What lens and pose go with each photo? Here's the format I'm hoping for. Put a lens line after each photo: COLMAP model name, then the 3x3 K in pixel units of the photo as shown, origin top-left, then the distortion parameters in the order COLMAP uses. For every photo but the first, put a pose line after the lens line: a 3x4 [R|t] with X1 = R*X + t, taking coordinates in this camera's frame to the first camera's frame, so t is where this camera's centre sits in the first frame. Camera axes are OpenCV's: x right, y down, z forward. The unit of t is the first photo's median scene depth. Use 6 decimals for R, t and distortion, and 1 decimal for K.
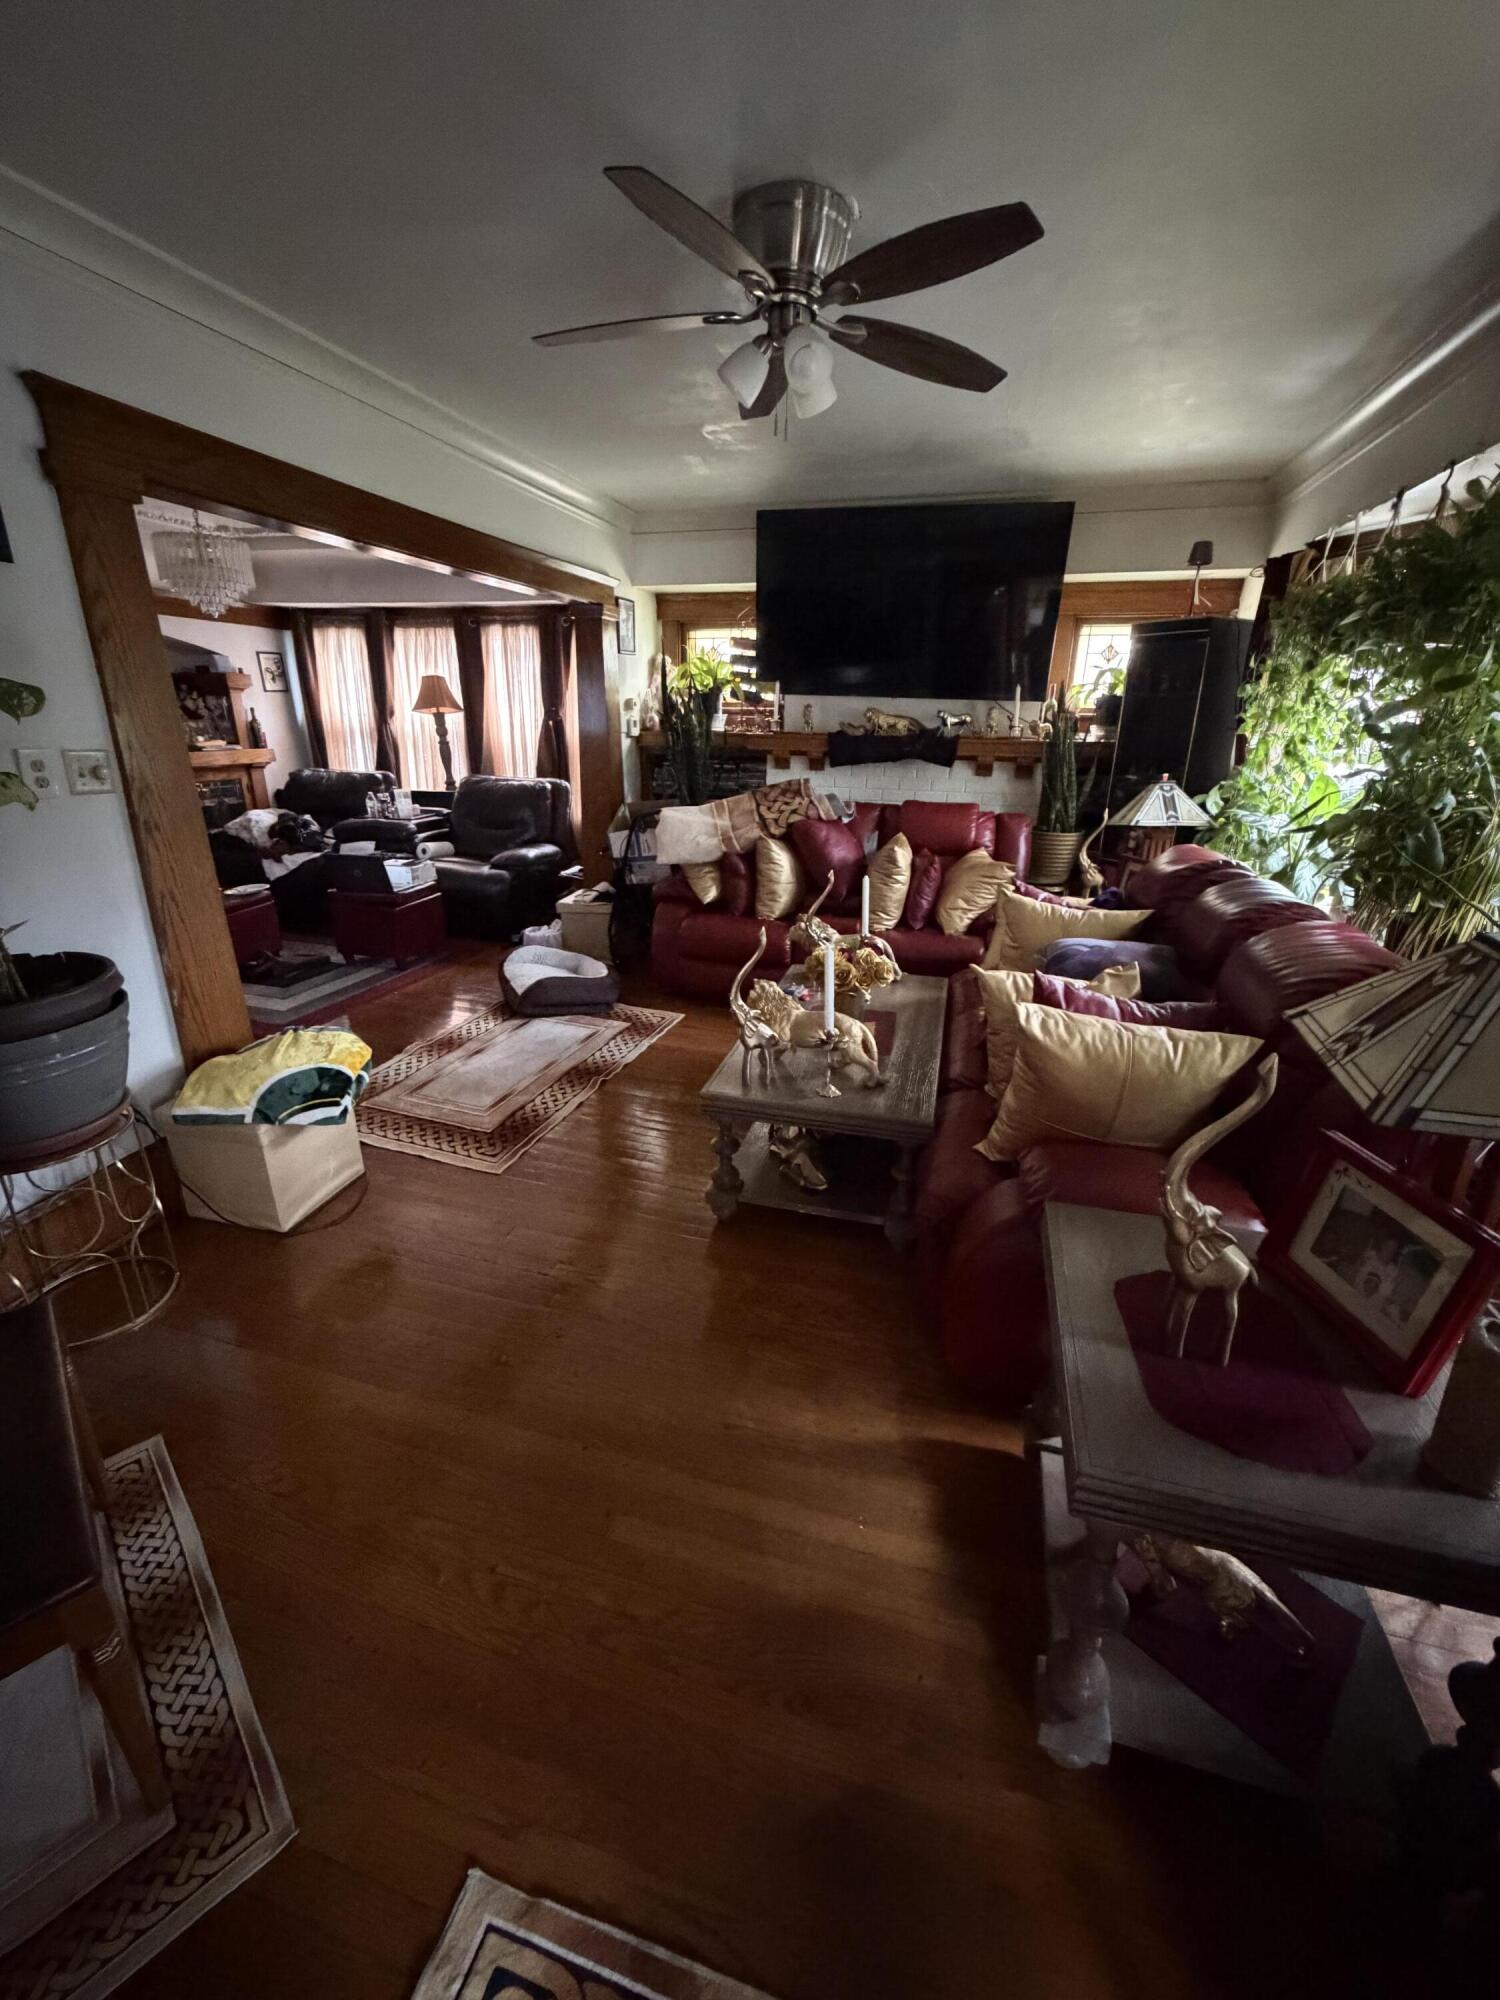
lens RADIAL K [[800.4, 0, 753.2], [0, 800.4, 1000.8], [0, 0, 1]] dist [-0.003283, -0.000076]
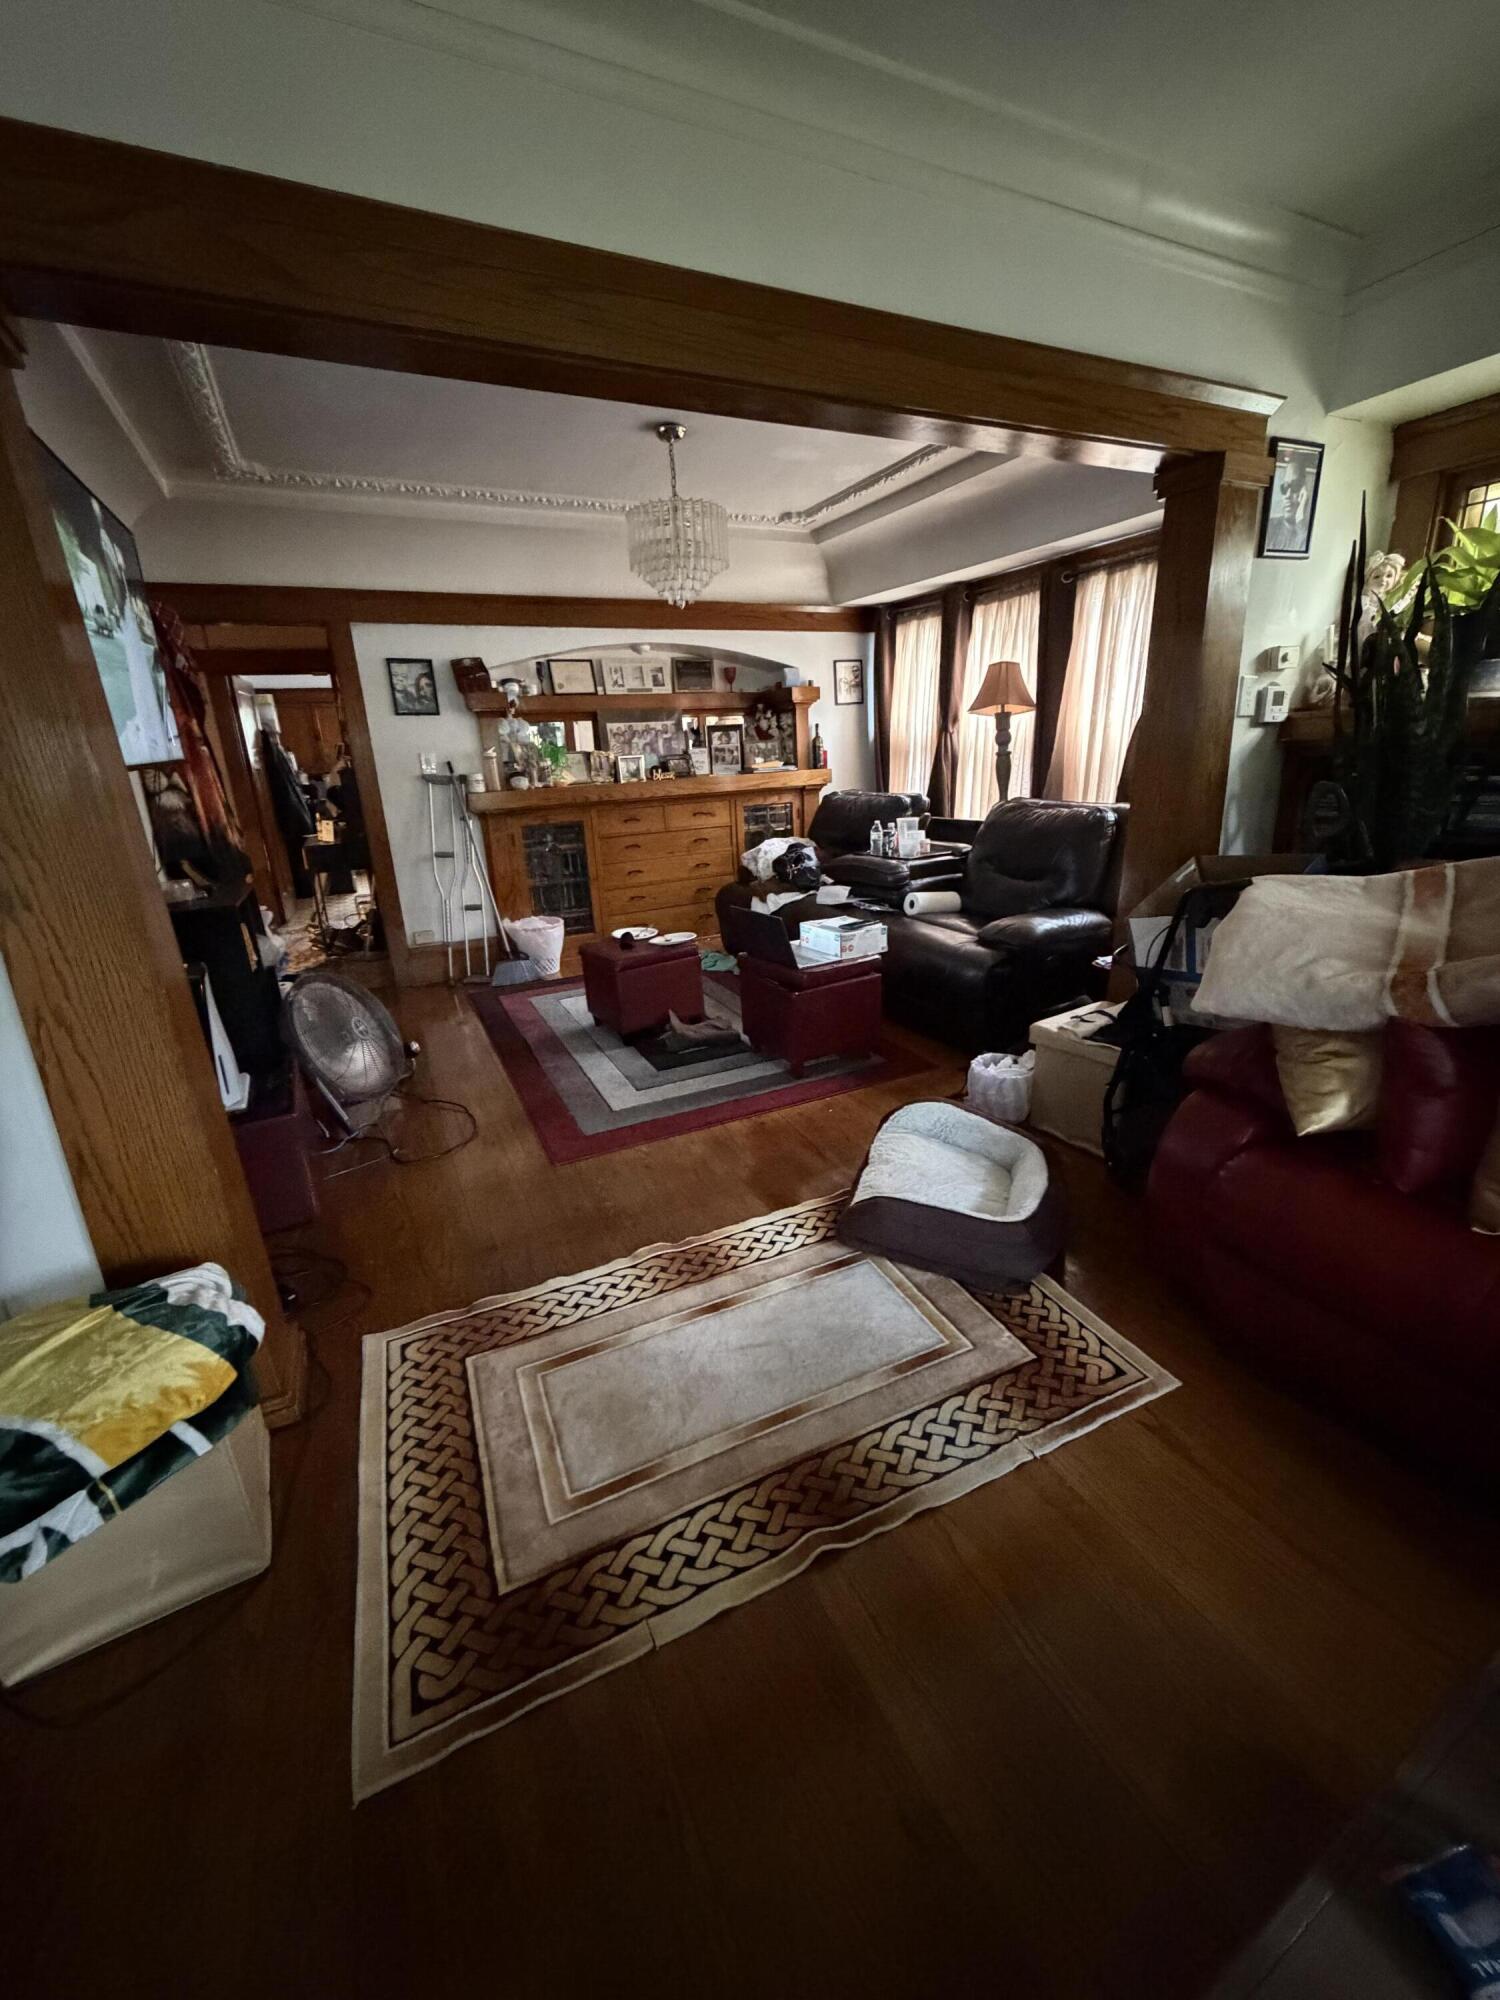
lens RADIAL K [[800.4, 0, 745.7], [0, 800.4, 1000.0], [0, 0, 1]] dist [-0.003283, -0.000076]
pose [[0.680571, 0.175556, -0.711339, 0.014408], [-0.191436, 0.979752, 0.058643, -0.115620], [0.707231, 0.096265, 0.700398, 0.396437]]
